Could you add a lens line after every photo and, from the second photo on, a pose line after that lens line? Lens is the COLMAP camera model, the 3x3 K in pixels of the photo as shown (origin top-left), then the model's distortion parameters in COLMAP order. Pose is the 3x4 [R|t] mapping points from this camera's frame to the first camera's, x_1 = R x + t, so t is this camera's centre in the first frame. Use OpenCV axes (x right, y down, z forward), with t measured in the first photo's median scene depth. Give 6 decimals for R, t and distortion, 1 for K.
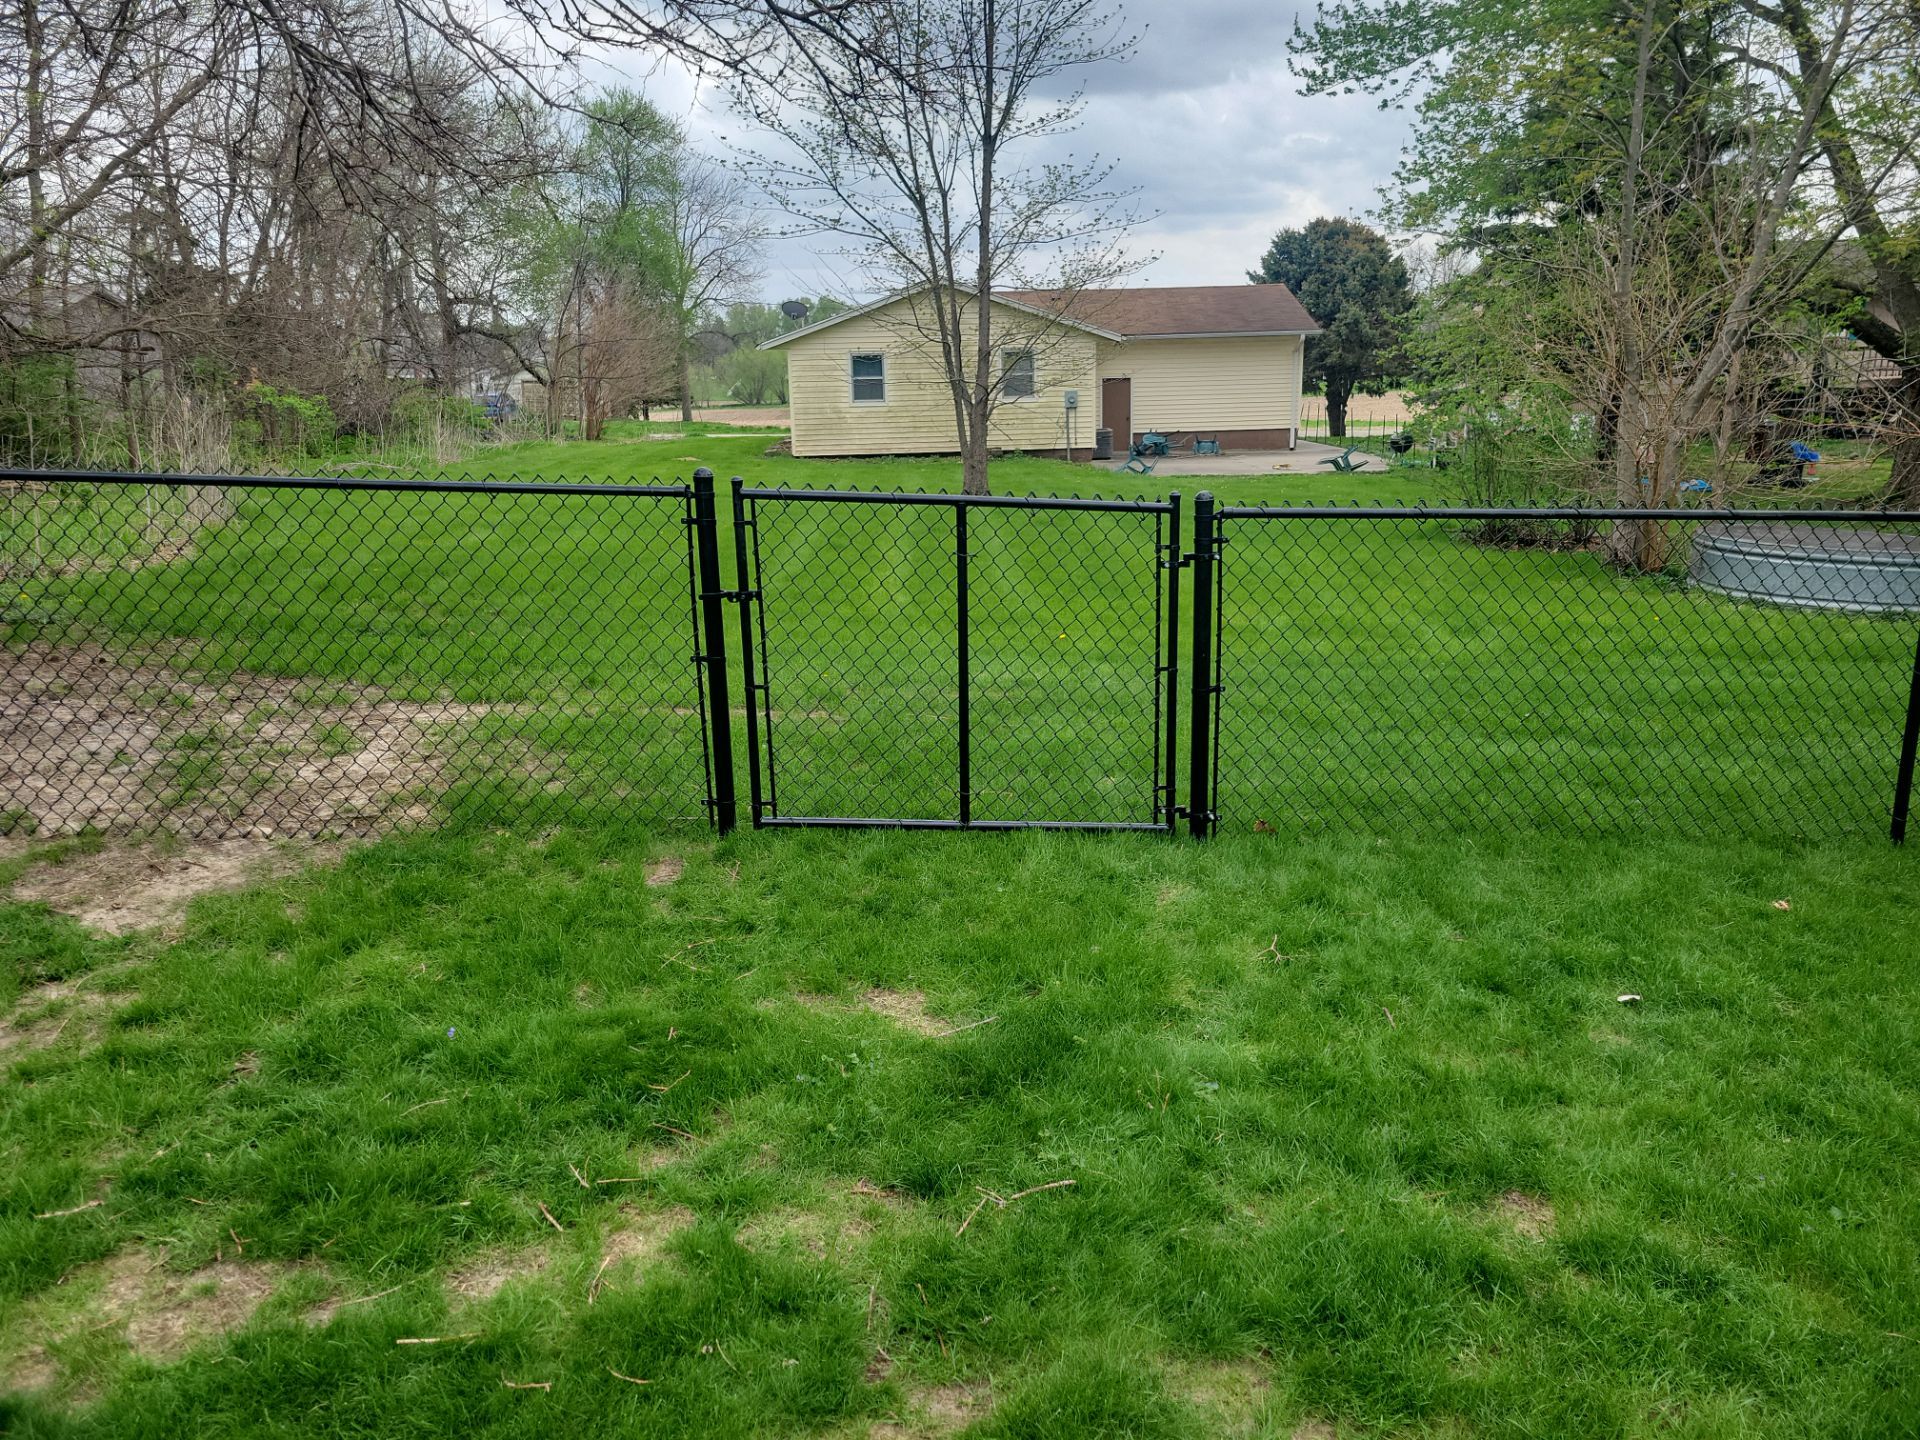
lens RADIAL K [[1453.3, 0, 952.5], [0, 1453.3, 716.5], [0, 0, 1]] dist [0.052908, -0.038030]
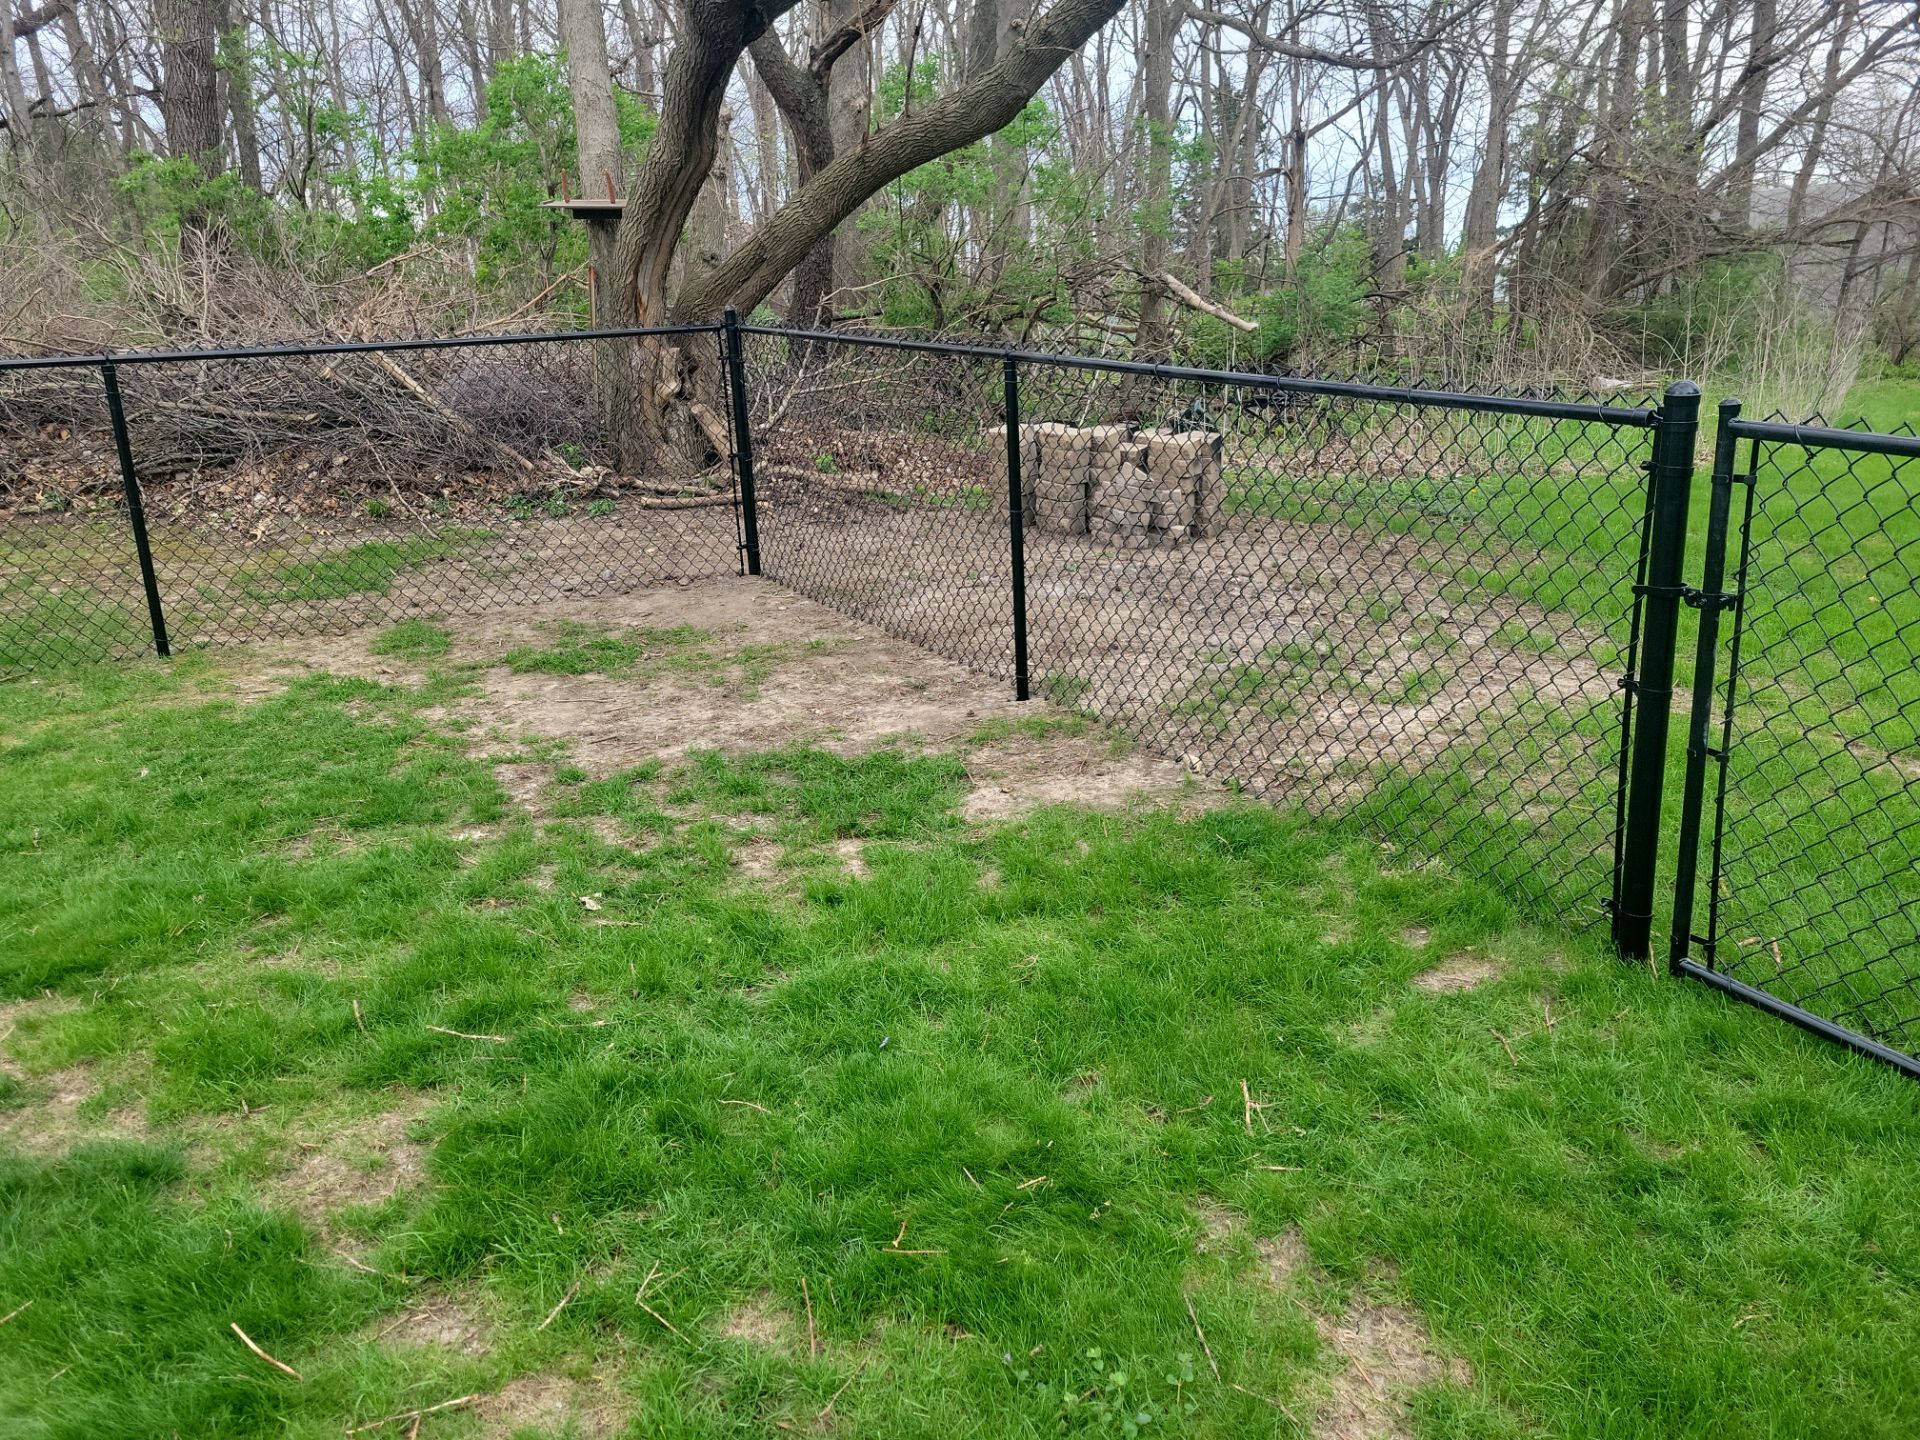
lens RADIAL K [[1453.3, 0, 959.9], [0, 1453.3, 715.4], [0, 0, 1]] dist [0.052908, -0.038030]
pose [[0.462964, 0.245281, -0.851764, 0.239101], [-0.191541, 0.965929, 0.174048, -0.082314], [0.865434, 0.082569, 0.494172, 0.435864]]
